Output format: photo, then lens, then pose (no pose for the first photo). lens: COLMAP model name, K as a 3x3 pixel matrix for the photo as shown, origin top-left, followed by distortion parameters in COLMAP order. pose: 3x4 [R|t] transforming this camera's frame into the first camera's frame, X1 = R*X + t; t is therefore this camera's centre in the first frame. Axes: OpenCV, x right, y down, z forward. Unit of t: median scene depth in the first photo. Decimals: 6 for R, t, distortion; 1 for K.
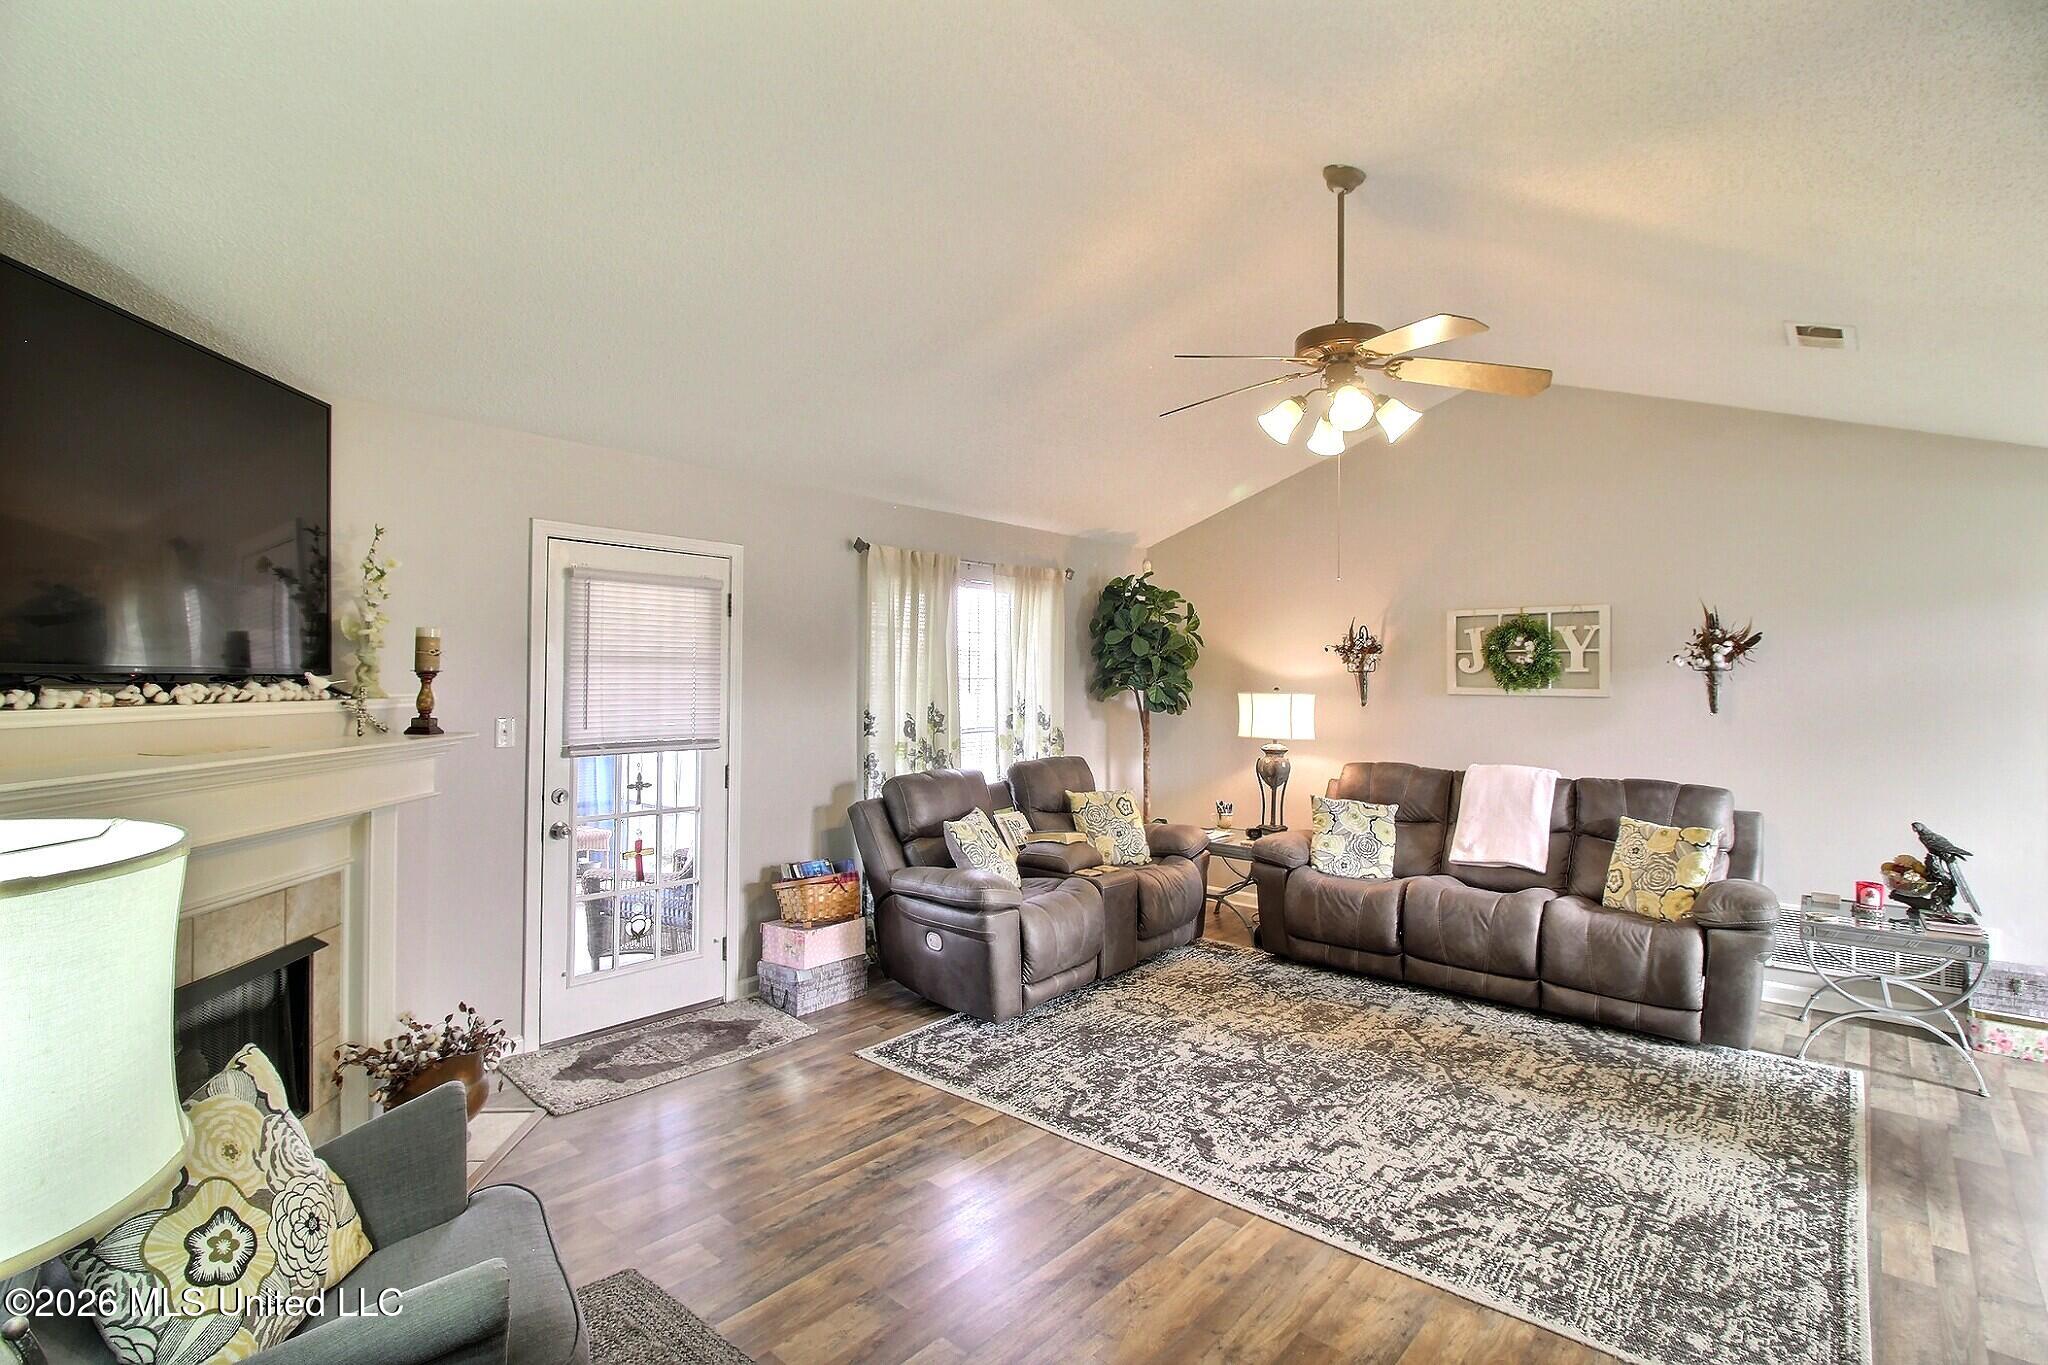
lens RADIAL K [[962.7, 0, 1028.0], [0, 962.7, 676.5], [0, 0, 1]] dist [-0.004058, -0.003870]
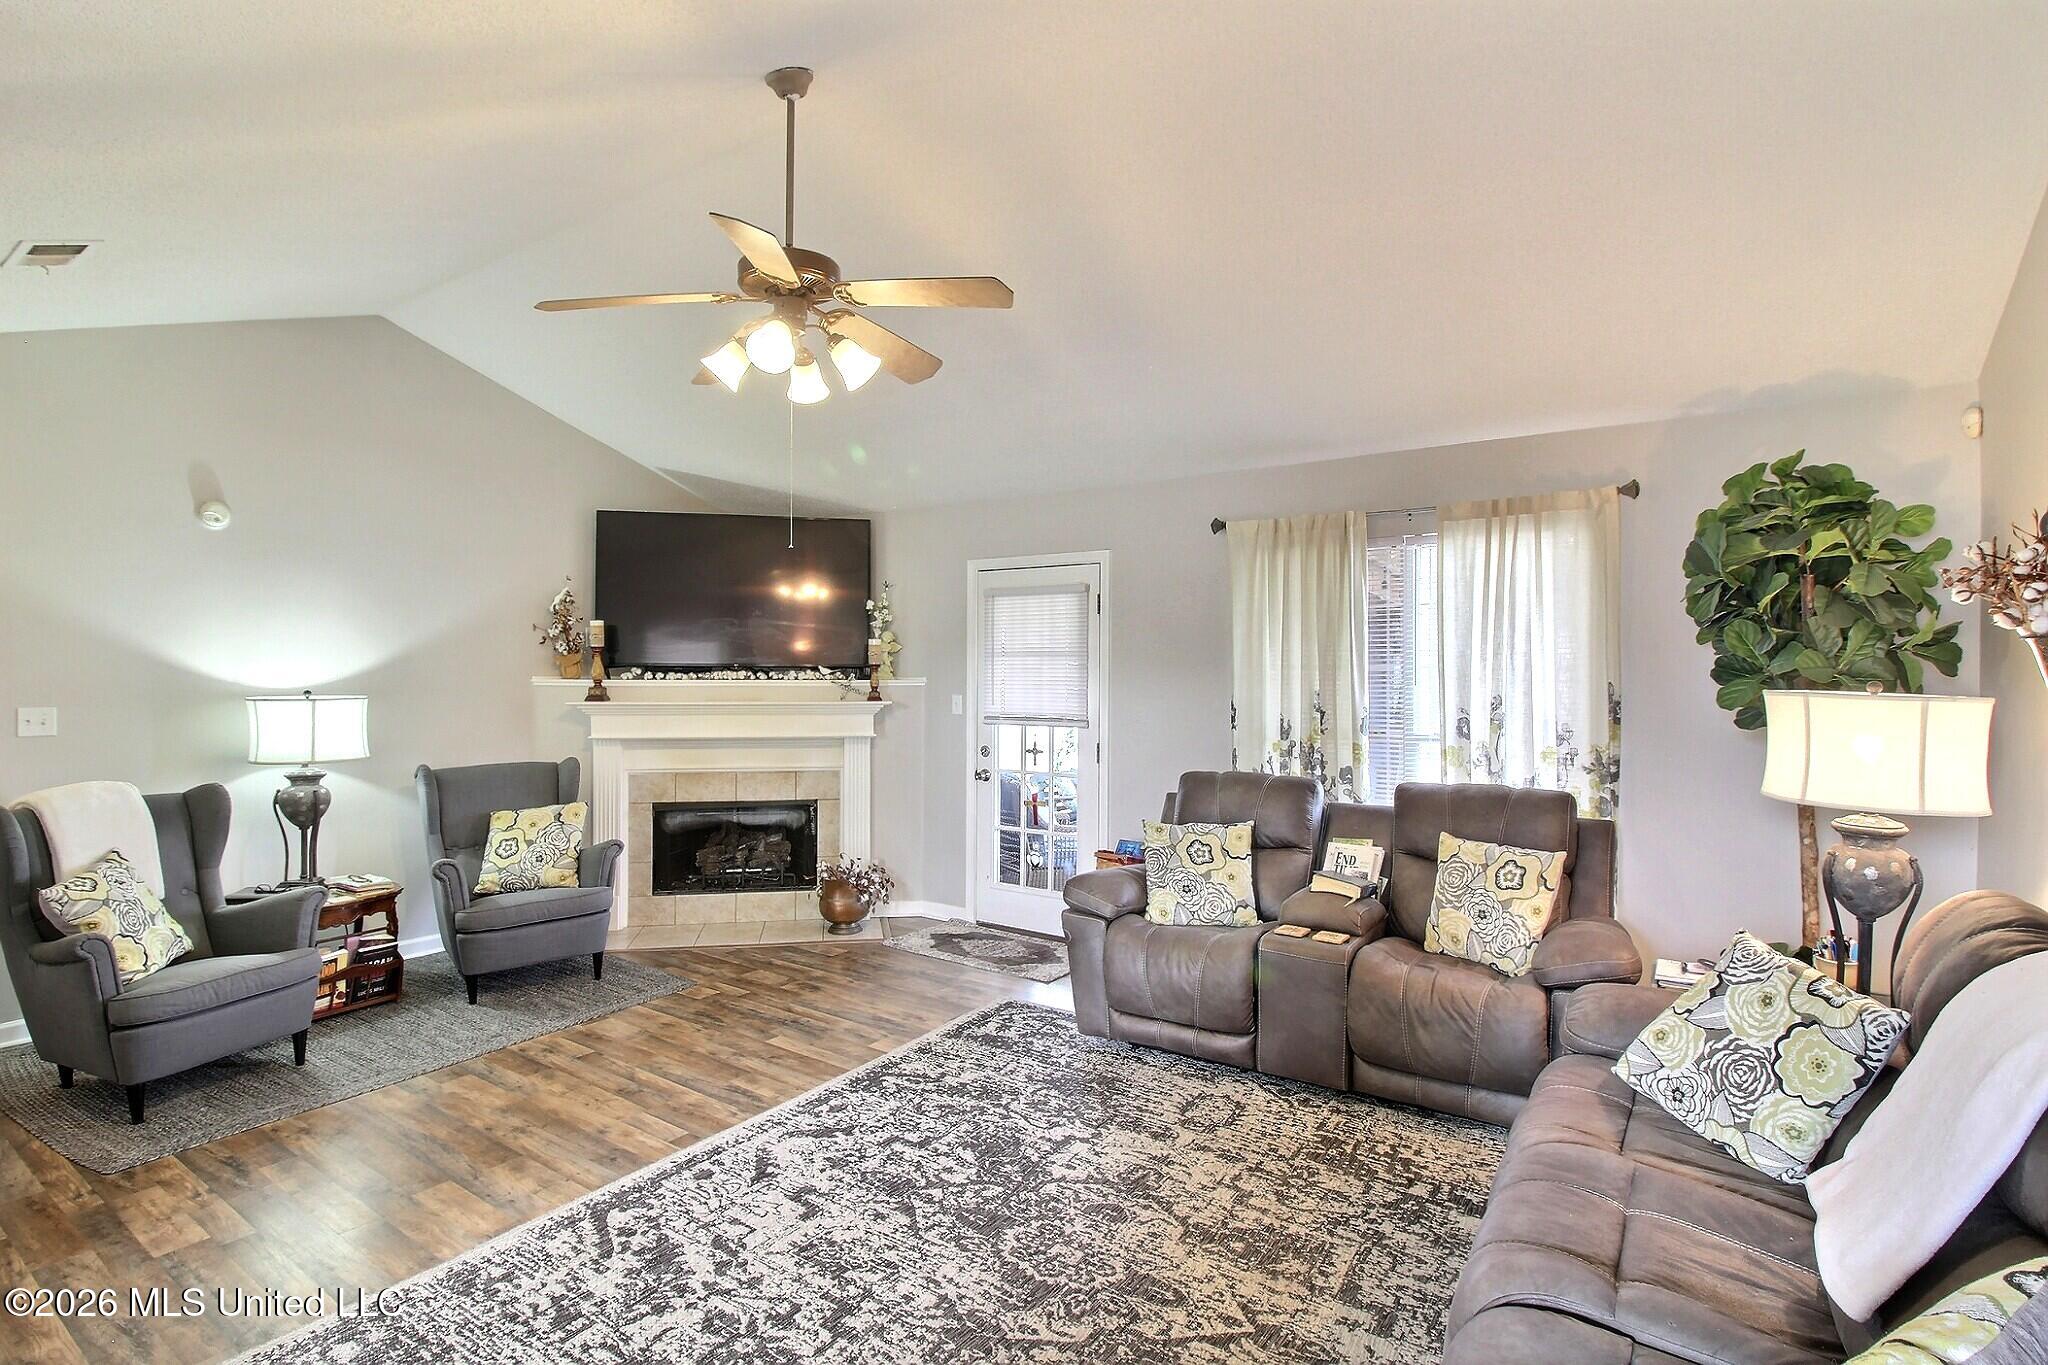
lens RADIAL K [[1029.9, 0, 1027.5], [0, 1029.9, 679.5], [0, 0, 1]] dist [0.000328, -0.000794]
pose [[0.091939, 0.003365, -0.995759, 1.052372], [0.002415, 0.999991, 0.003602, 0.013166], [0.995762, -0.002736, 0.091930, 0.934105]]
